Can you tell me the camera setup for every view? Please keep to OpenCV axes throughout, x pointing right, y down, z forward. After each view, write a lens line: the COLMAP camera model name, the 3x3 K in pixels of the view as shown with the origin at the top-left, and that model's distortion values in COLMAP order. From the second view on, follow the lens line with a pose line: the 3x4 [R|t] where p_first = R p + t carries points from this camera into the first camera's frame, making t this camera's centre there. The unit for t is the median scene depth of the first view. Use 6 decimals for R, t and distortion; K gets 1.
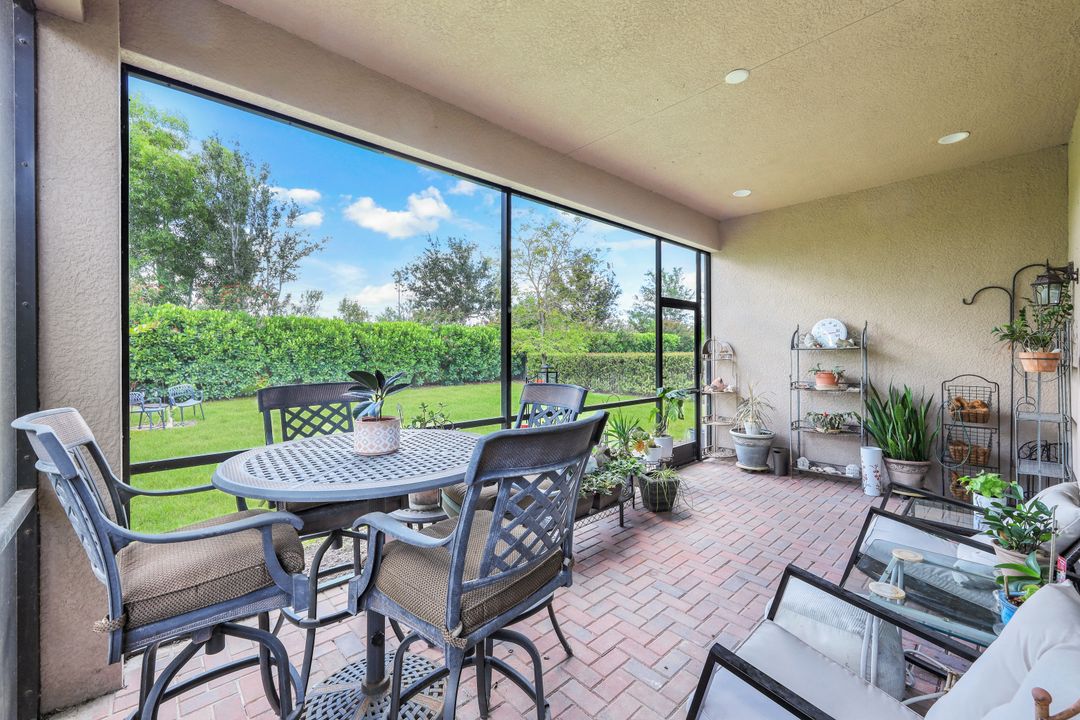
lens RADIAL K [[432.6, 0, 528.1], [0, 432.6, 354.5], [0, 0, 1]] dist [0.001659, -0.000453]
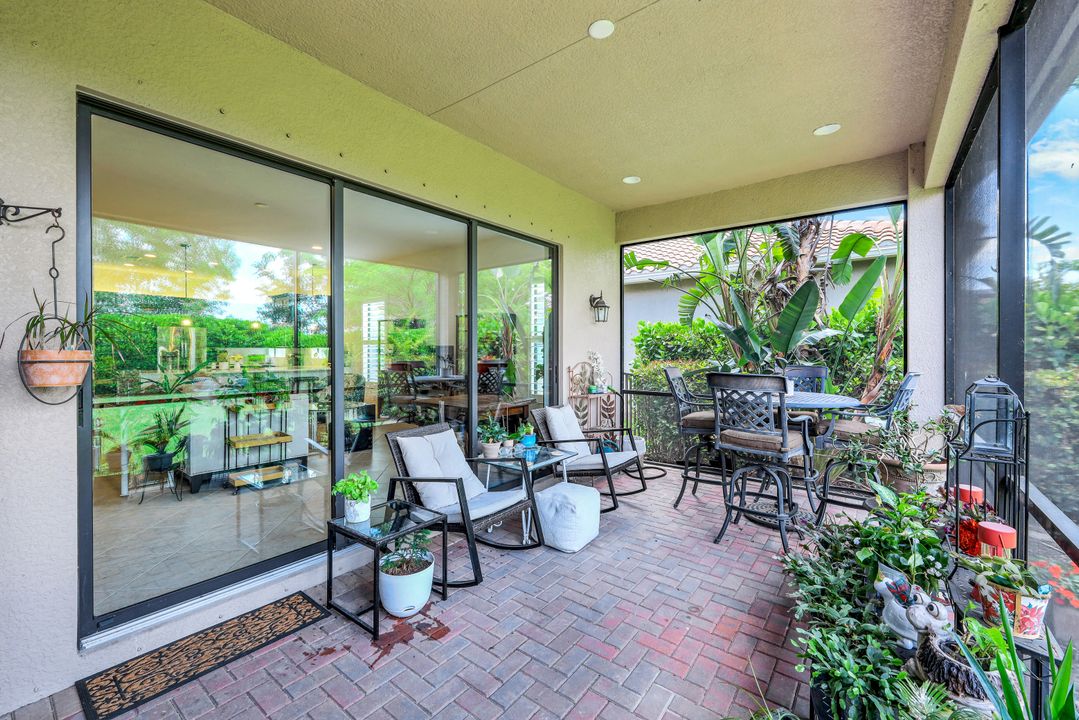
lens RADIAL K [[448.6, 0, 519.4], [0, 448.6, 354.5], [0, 0, 1]] dist [-0.001424, 0.000980]
pose [[-0.986327, 0.002616, -0.164777, 0.177495], [0.000530, 0.999919, 0.012707, -0.001879], [0.164797, 0.012446, -0.986249, 0.413483]]
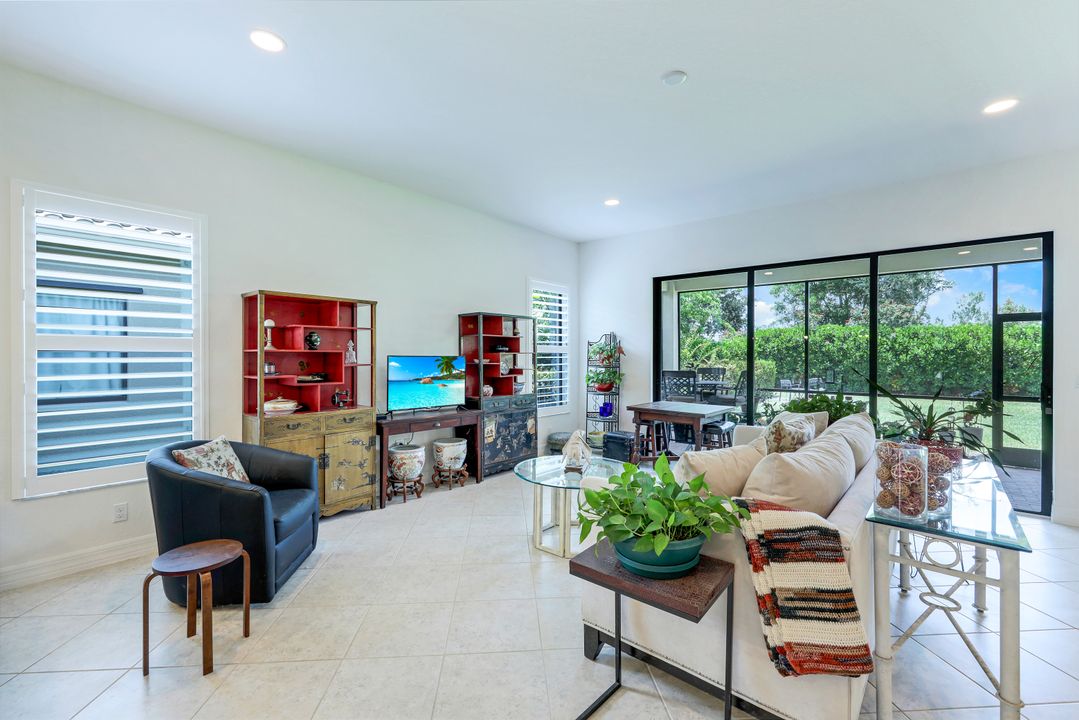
lens RADIAL K [[472.2, 0, 547.4], [0, 472.2, 355.2], [0, 0, 1]] dist [0.010684, 0.000529]
pose [[0.147399, 0.002793, -0.989073, 0.585061], [-0.007603, 0.999970, 0.001691, -0.006779], [0.989048, 0.007270, 0.147416, -0.164800]]
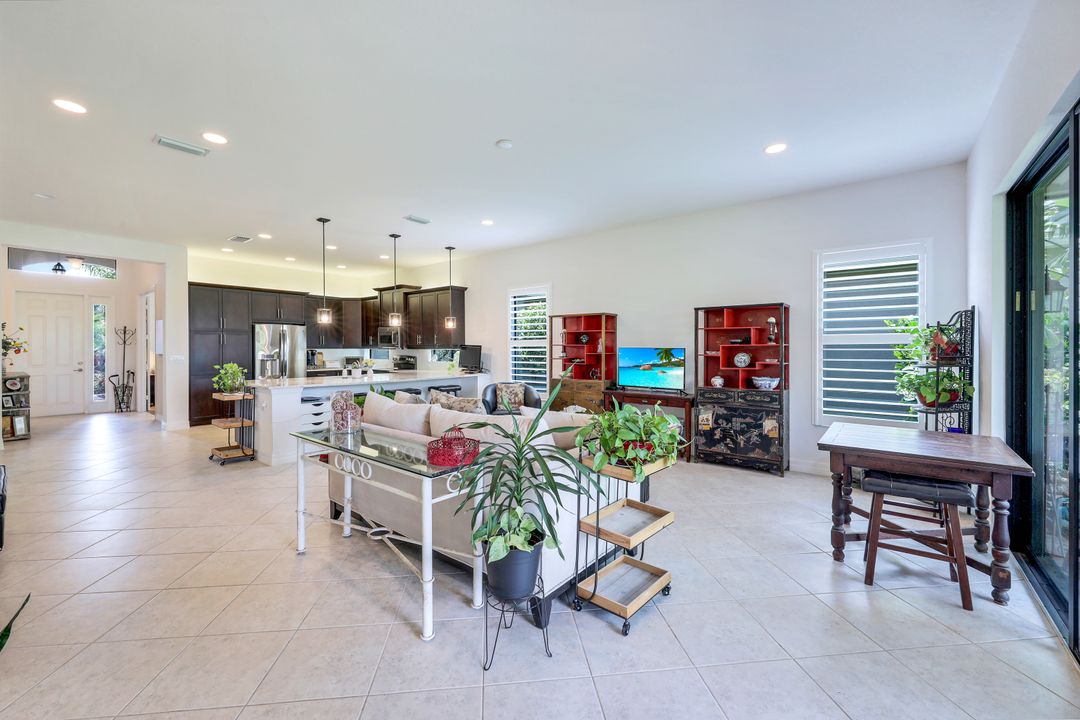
lens RADIAL K [[435.0, 0, 539.0], [0, 435.0, 349.2], [0, 0, 1]] dist [-0.002128, 0.000135]
pose [[-0.987761, 0.000428, -0.155976, 0.387957], [-0.000816, 0.999968, 0.007907, -0.006985], [0.155975, 0.007938, -0.987729, 0.210078]]
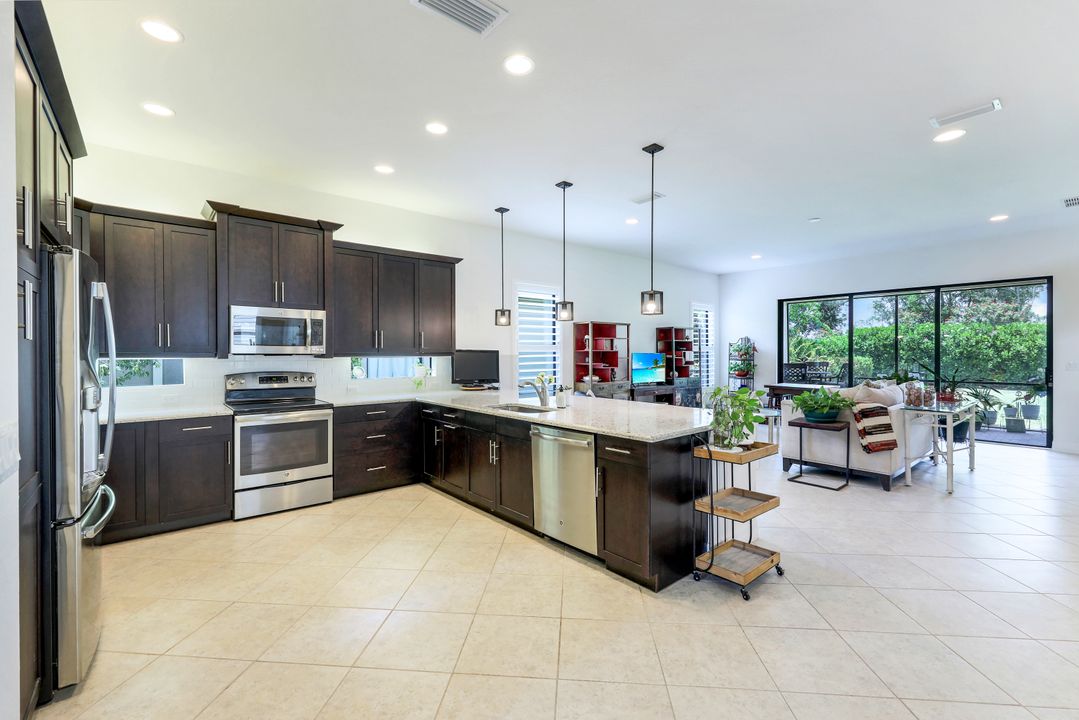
lens RADIAL K [[464.8, 0, 541.0], [0, 464.8, 355.3], [0, 0, 1]] dist [0.002816, -0.000044]
pose [[-0.025363, 0.005573, -0.999663, 0.843447], [-0.002444, 0.999981, 0.005637, -0.005321], [0.999675, 0.002586, -0.025349, -0.332865]]
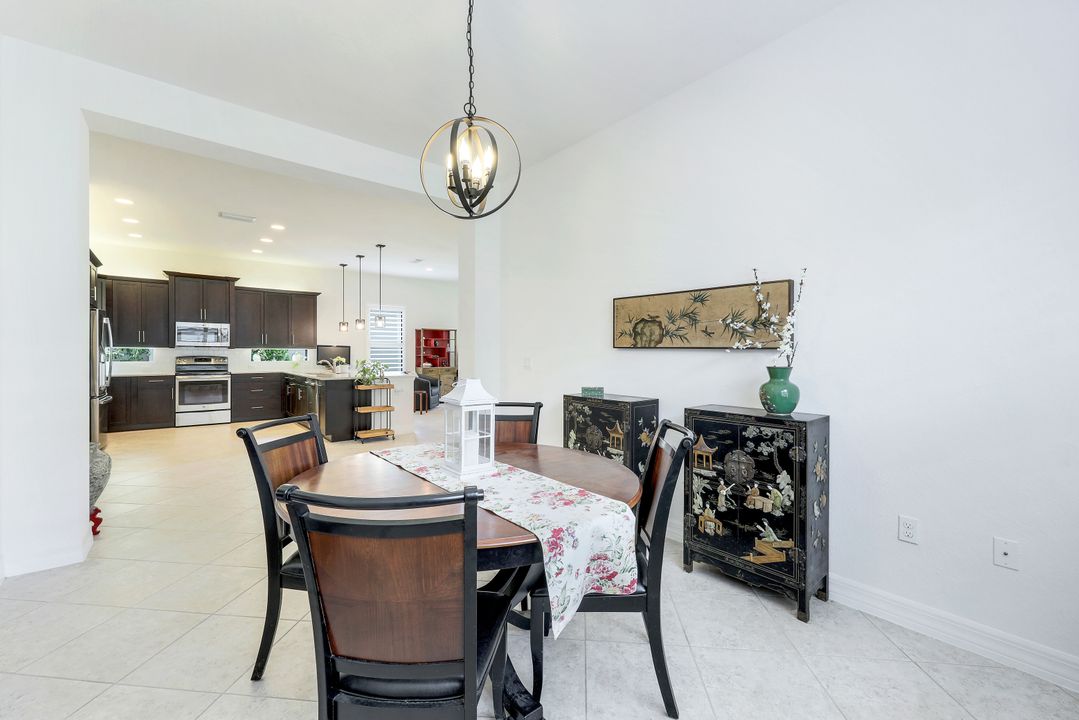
lens RADIAL K [[434.6, 0, 539.7], [0, 434.6, 354.8], [0, 0, 1]] dist [-0.002128, 0.000135]
pose [[-0.022958, 0.004652, -0.999726, 1.107982], [-0.006912, 0.999965, 0.004812, 0.001852], [0.999713, 0.007021, -0.022925, -0.047275]]
